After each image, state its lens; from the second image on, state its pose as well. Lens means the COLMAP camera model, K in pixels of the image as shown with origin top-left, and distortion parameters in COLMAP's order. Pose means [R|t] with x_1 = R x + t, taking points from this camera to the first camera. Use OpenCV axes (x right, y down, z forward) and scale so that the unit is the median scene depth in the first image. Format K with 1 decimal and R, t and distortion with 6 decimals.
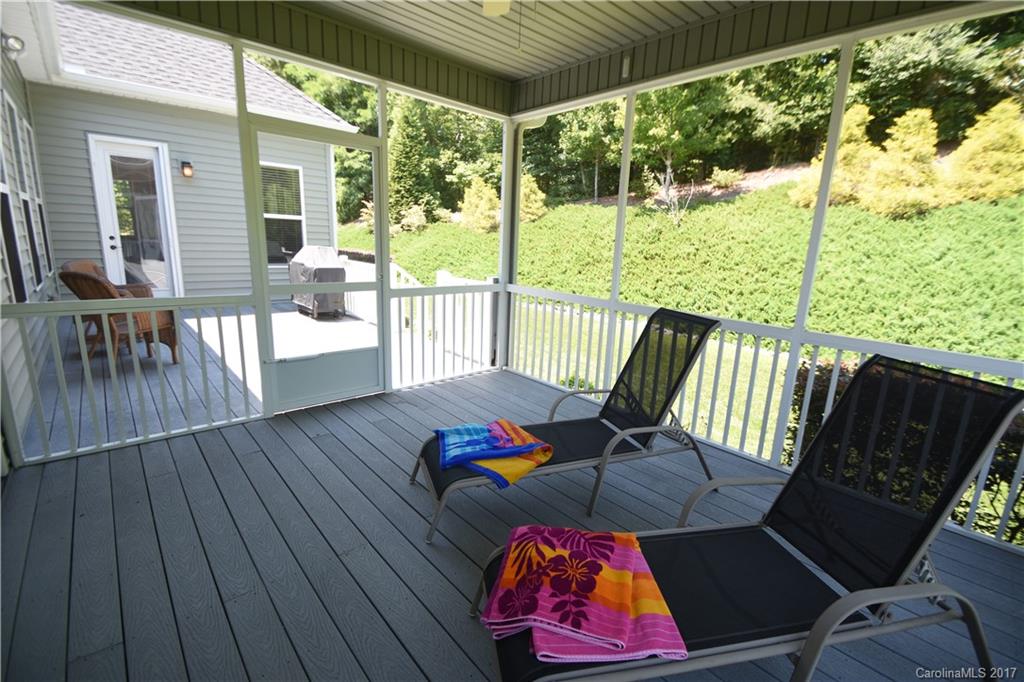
lens RADIAL K [[448.8, 0, 514.8], [0, 448.8, 339.8], [0, 0, 1]] dist [0.003706, -0.010099]
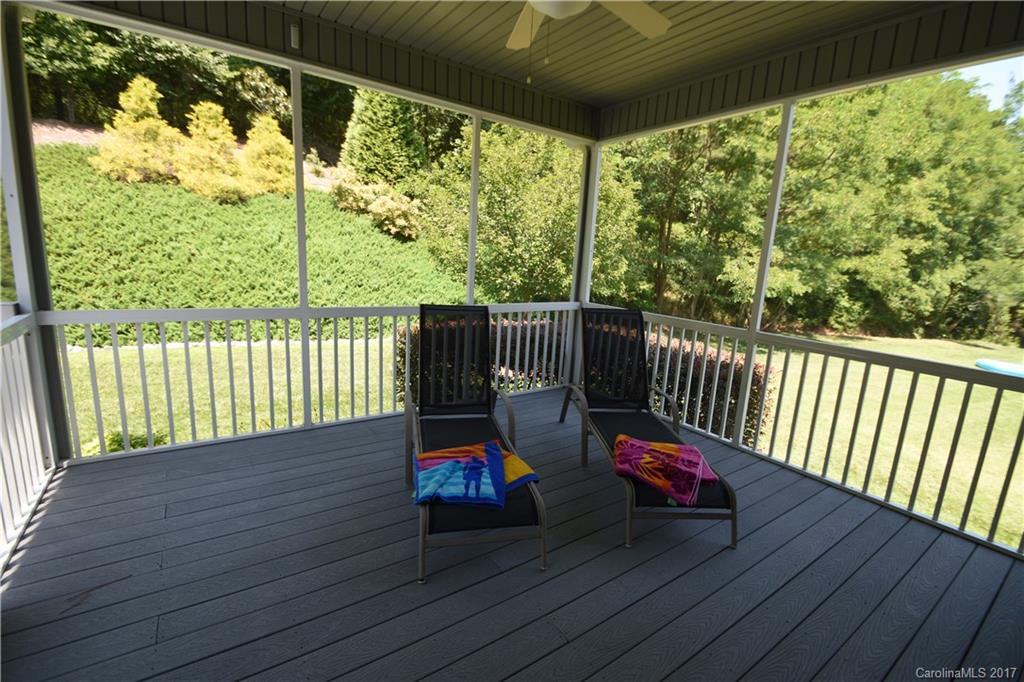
lens RADIAL K [[448.8, 0, 514.8], [0, 448.8, 339.8], [0, 0, 1]] dist [0.003706, -0.010099]
pose [[0.128007, -0.219750, 0.967122, -0.199697], [0.164154, 0.966388, 0.197856, -0.045342], [-0.978094, 0.133430, 0.159778, 0.162301]]
